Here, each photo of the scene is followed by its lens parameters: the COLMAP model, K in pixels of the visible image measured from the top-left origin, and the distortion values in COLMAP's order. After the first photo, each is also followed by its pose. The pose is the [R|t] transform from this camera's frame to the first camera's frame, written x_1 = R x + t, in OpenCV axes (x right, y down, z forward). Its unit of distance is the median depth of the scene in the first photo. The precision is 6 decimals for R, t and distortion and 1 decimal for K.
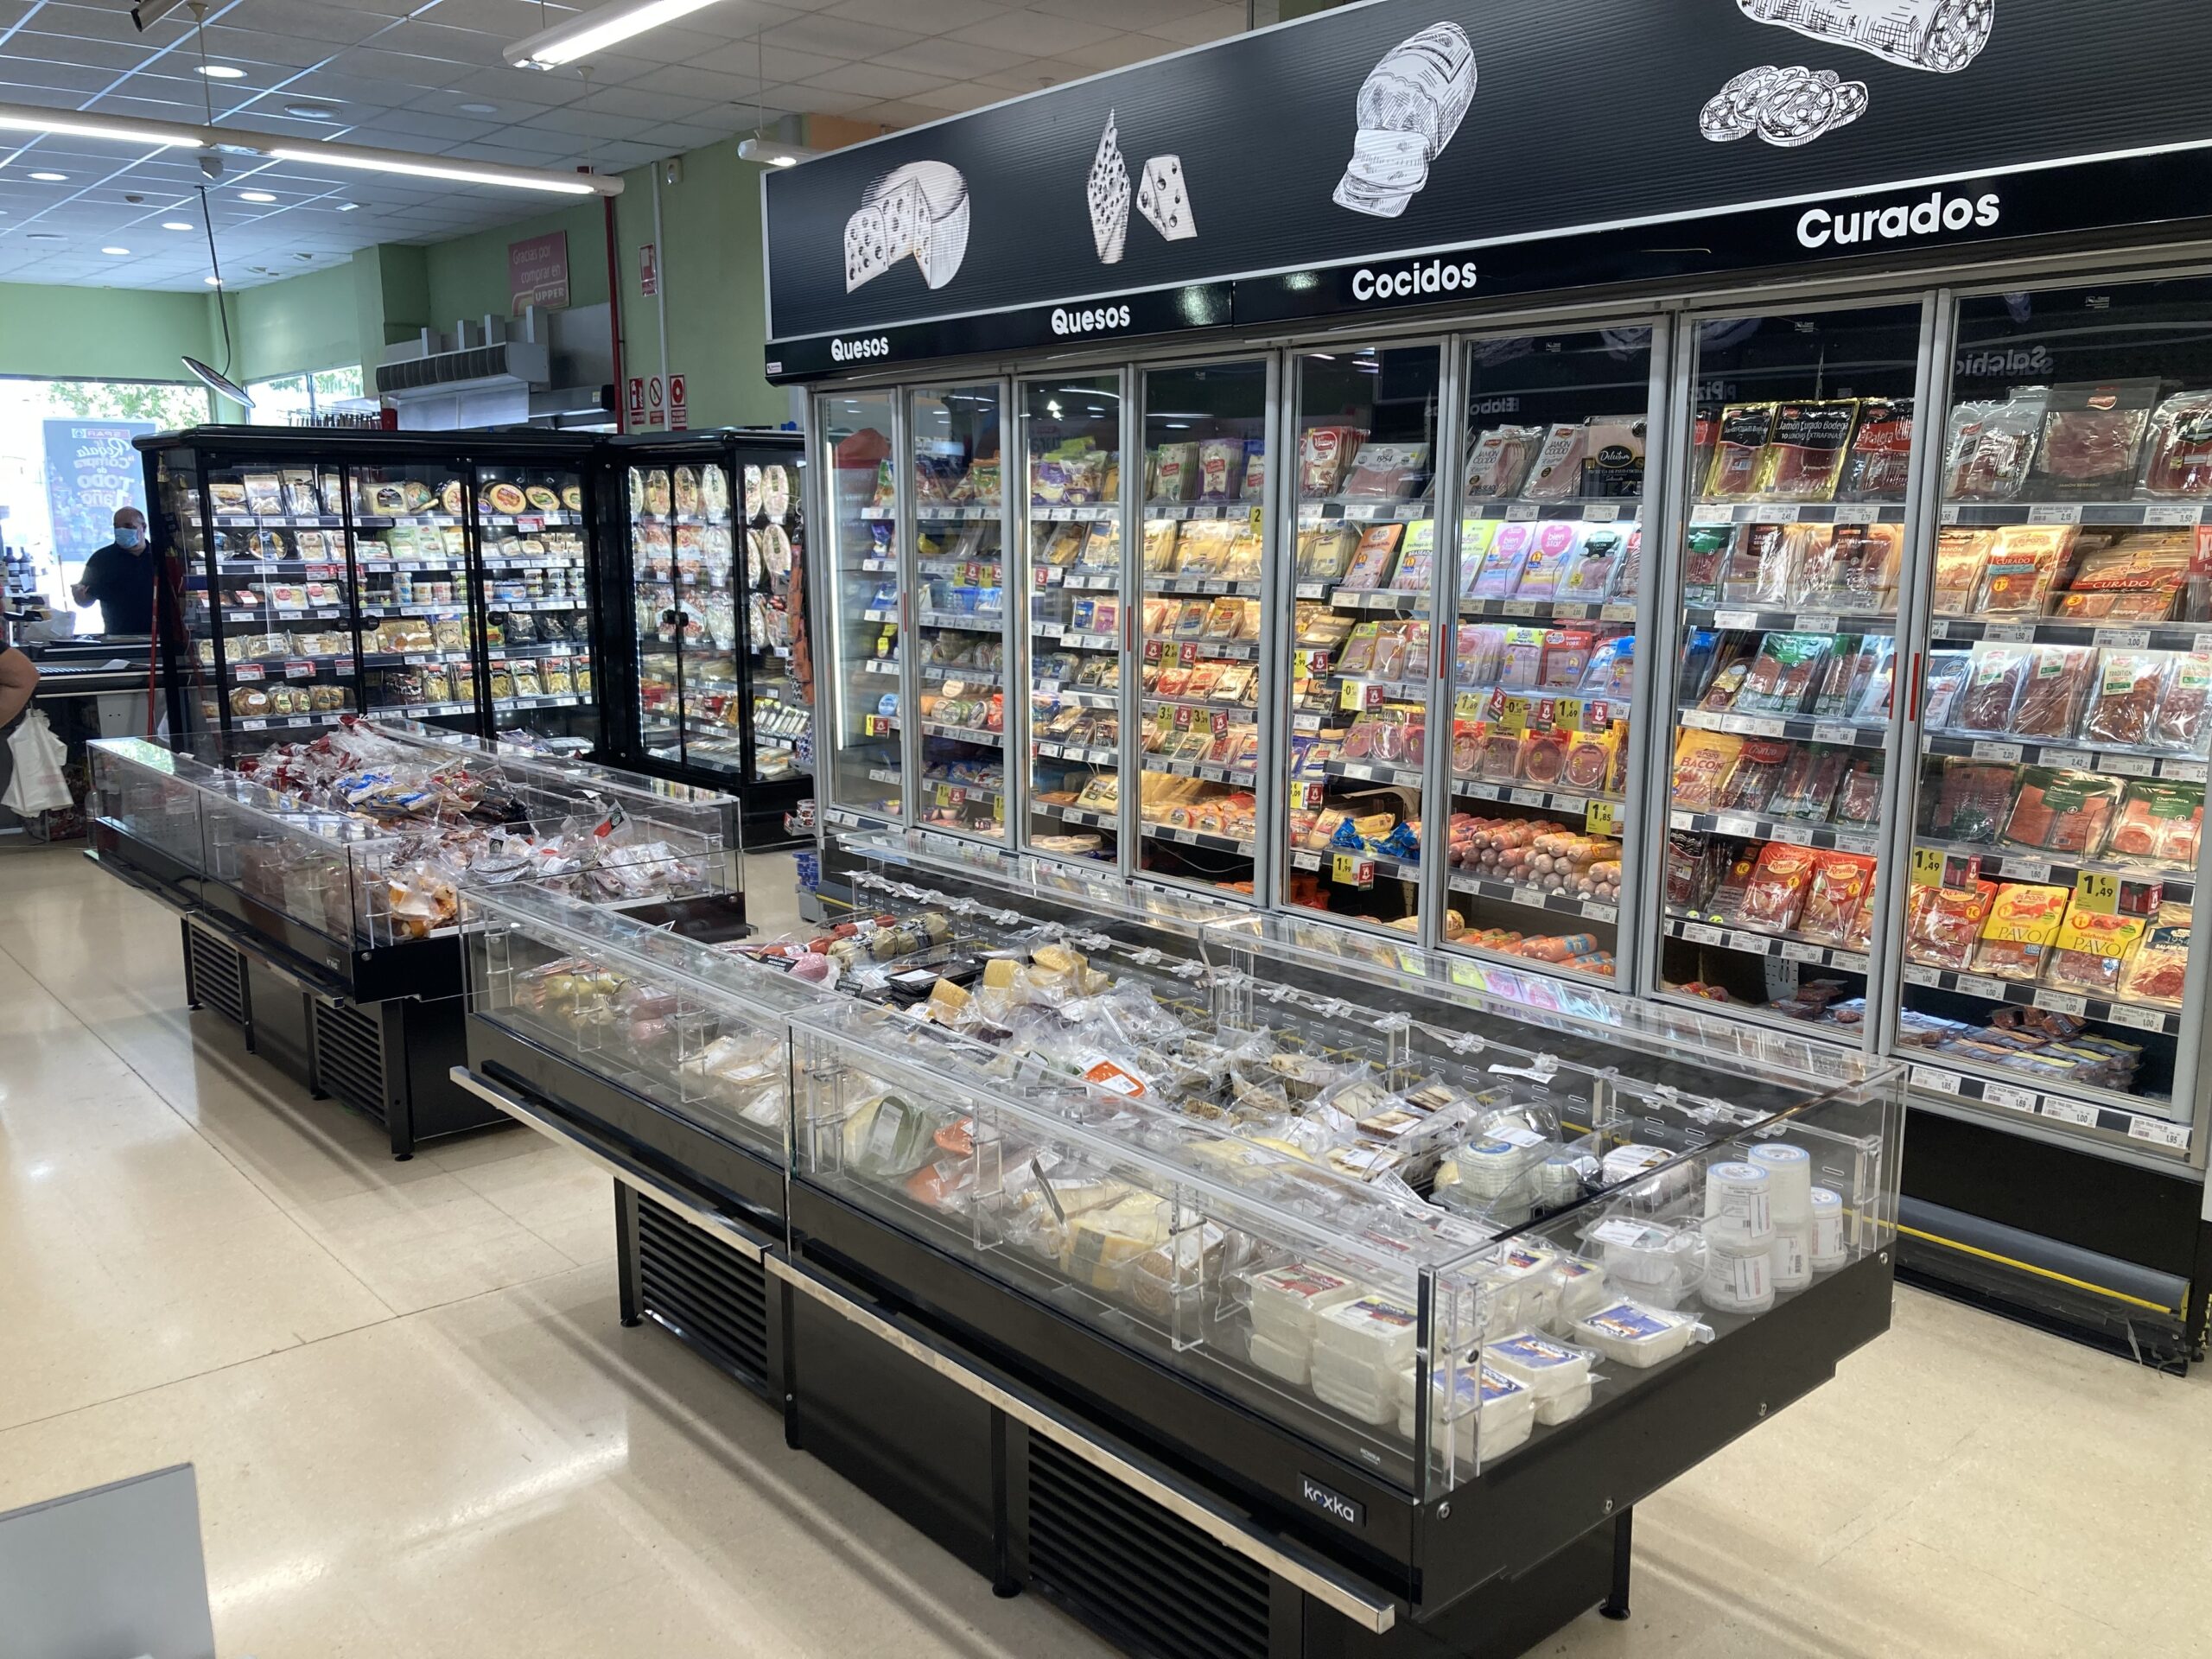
lens RADIAL K [[1826.9, 0, 1106.0], [0, 1826.9, 829.5], [0, 0, 1]] dist [0.038944, -0.049263]
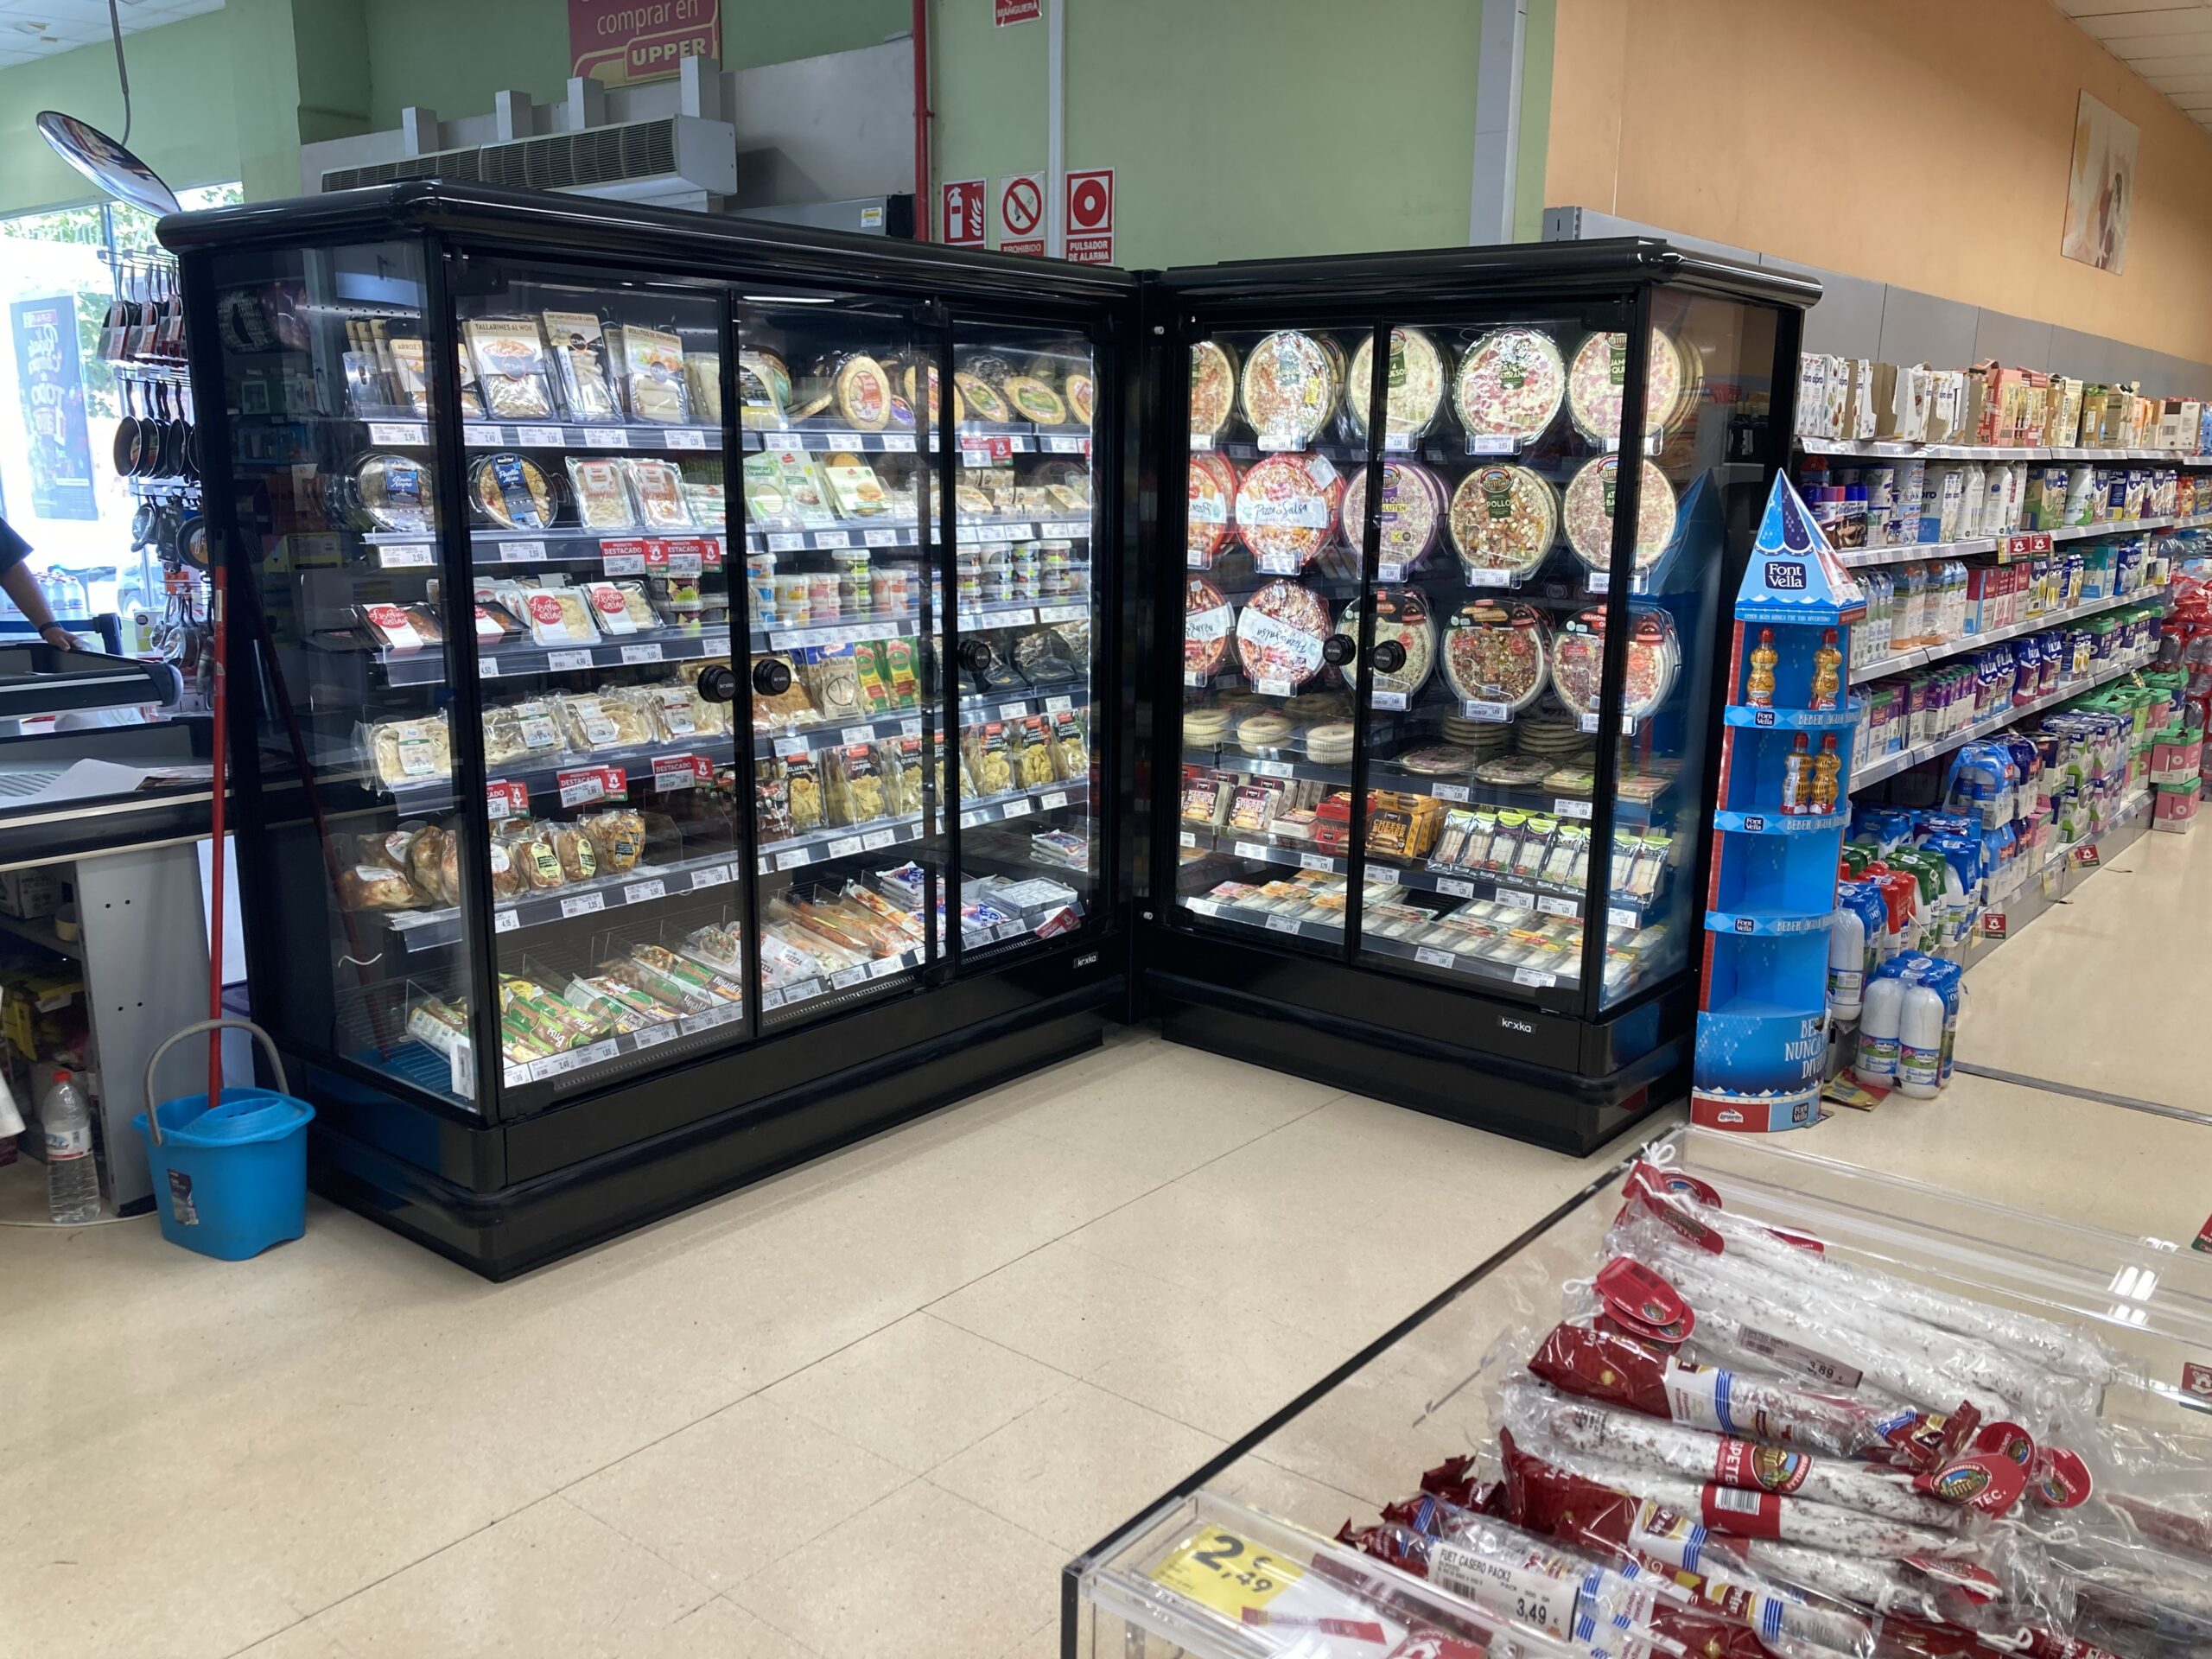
lens RADIAL K [[1826.9, 0, 1106.0], [0, 1826.9, 829.5], [0, 0, 1]] dist [0.038944, -0.049263]
pose [[0.981683, -0.024011, 0.189004, -0.399932], [0.017540, 0.999204, 0.035838, -0.089673], [-0.189714, -0.031866, 0.981322, 0.556966]]
